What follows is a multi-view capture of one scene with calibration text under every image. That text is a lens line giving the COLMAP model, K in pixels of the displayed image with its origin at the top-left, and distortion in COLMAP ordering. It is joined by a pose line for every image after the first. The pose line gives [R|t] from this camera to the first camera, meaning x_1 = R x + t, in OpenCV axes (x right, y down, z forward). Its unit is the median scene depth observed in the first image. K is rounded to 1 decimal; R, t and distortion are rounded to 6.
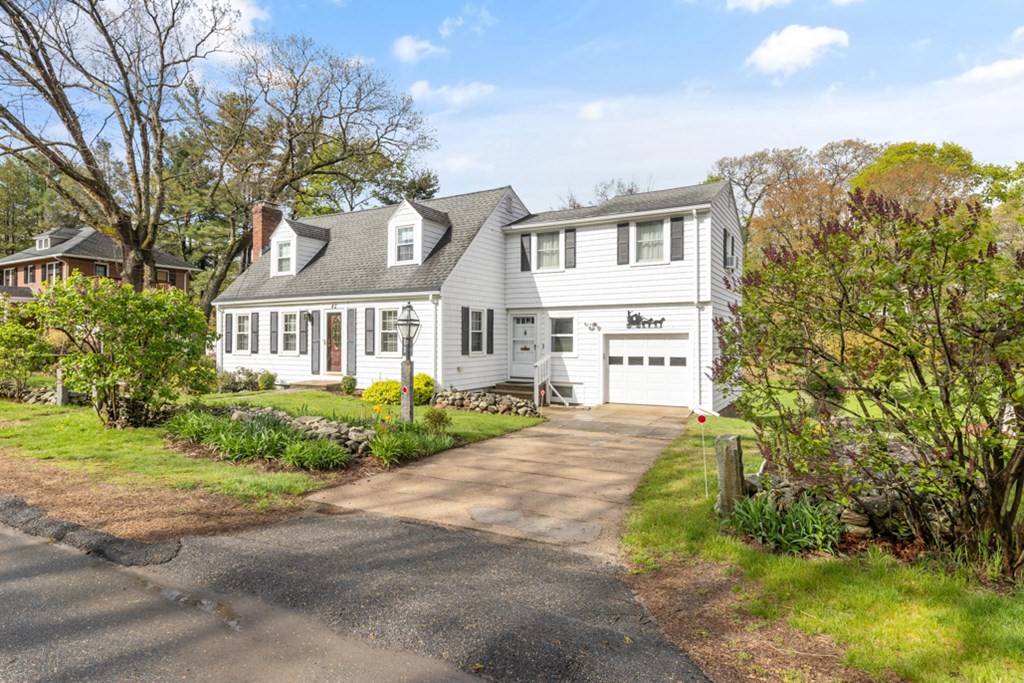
lens RADIAL K [[486.9, 0, 506.4], [0, 486.9, 331.0], [0, 0, 1]] dist [0.002056, 0.000614]
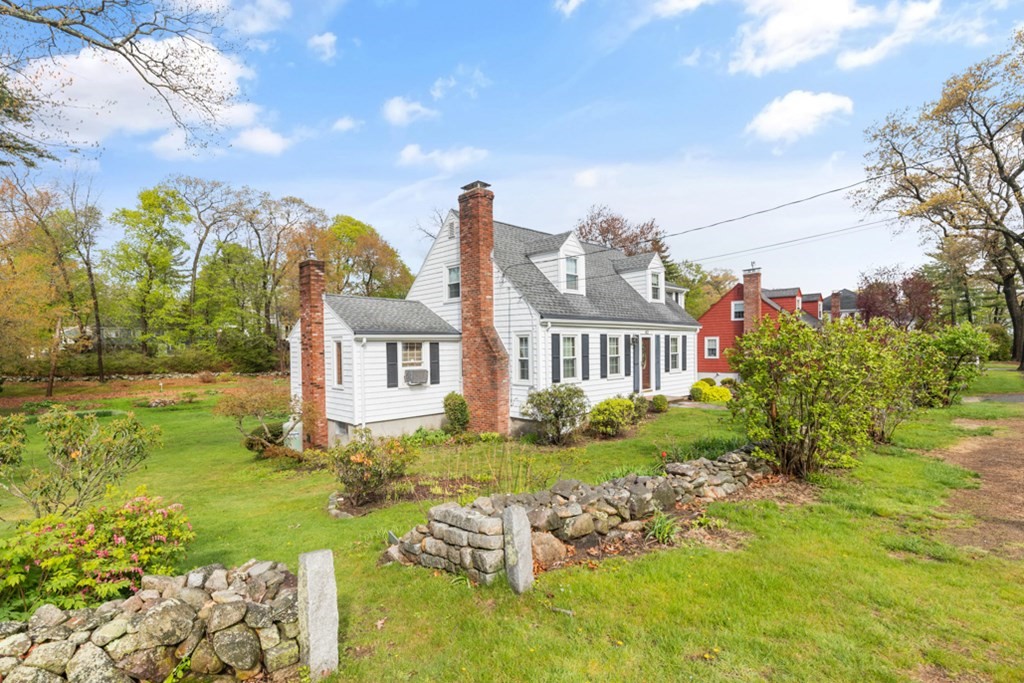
lens RADIAL K [[492.3, 0, 533.1], [0, 492.3, 357.8], [0, 0, 1]] dist [-0.018262, -0.001382]
pose [[0.320225, -0.008013, 0.947308, -1.533155], [0.019345, 0.999811, 0.001918, 0.002447], [-0.947144, 0.017711, 0.320319, 0.878891]]
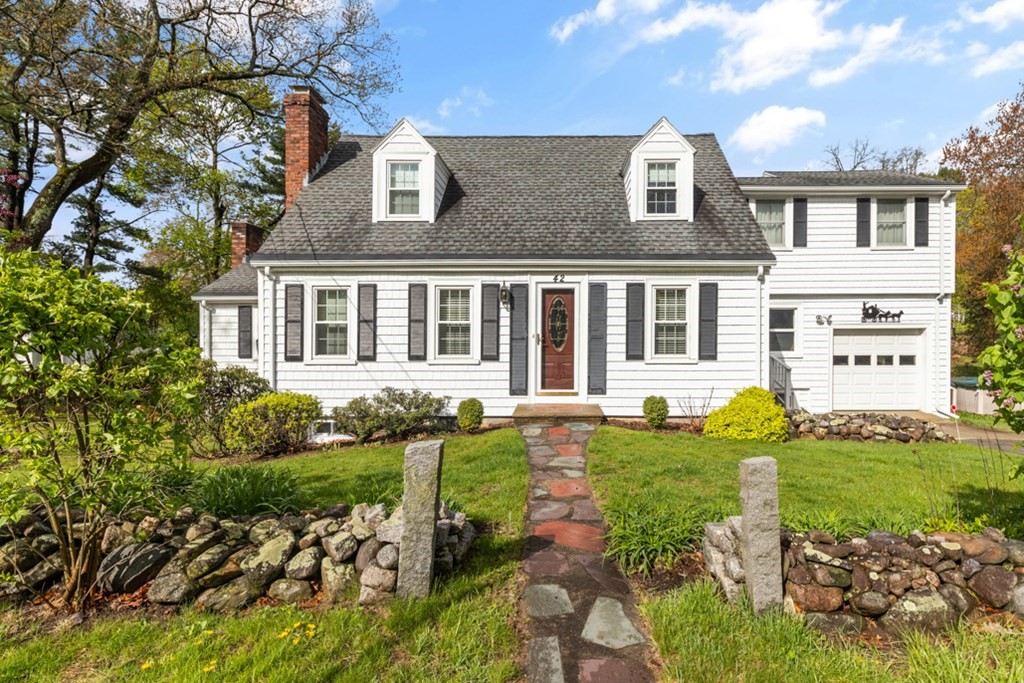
lens RADIAL K [[486.9, 0, 514.9], [0, 486.9, 330.1], [0, 0, 1]] dist [0.002056, 0.000614]
pose [[0.897567, 0.006409, 0.440832, -0.659740], [-0.008646, 0.999958, 0.003066, 0.010591], [-0.440793, -0.006563, 0.897585, 0.493660]]
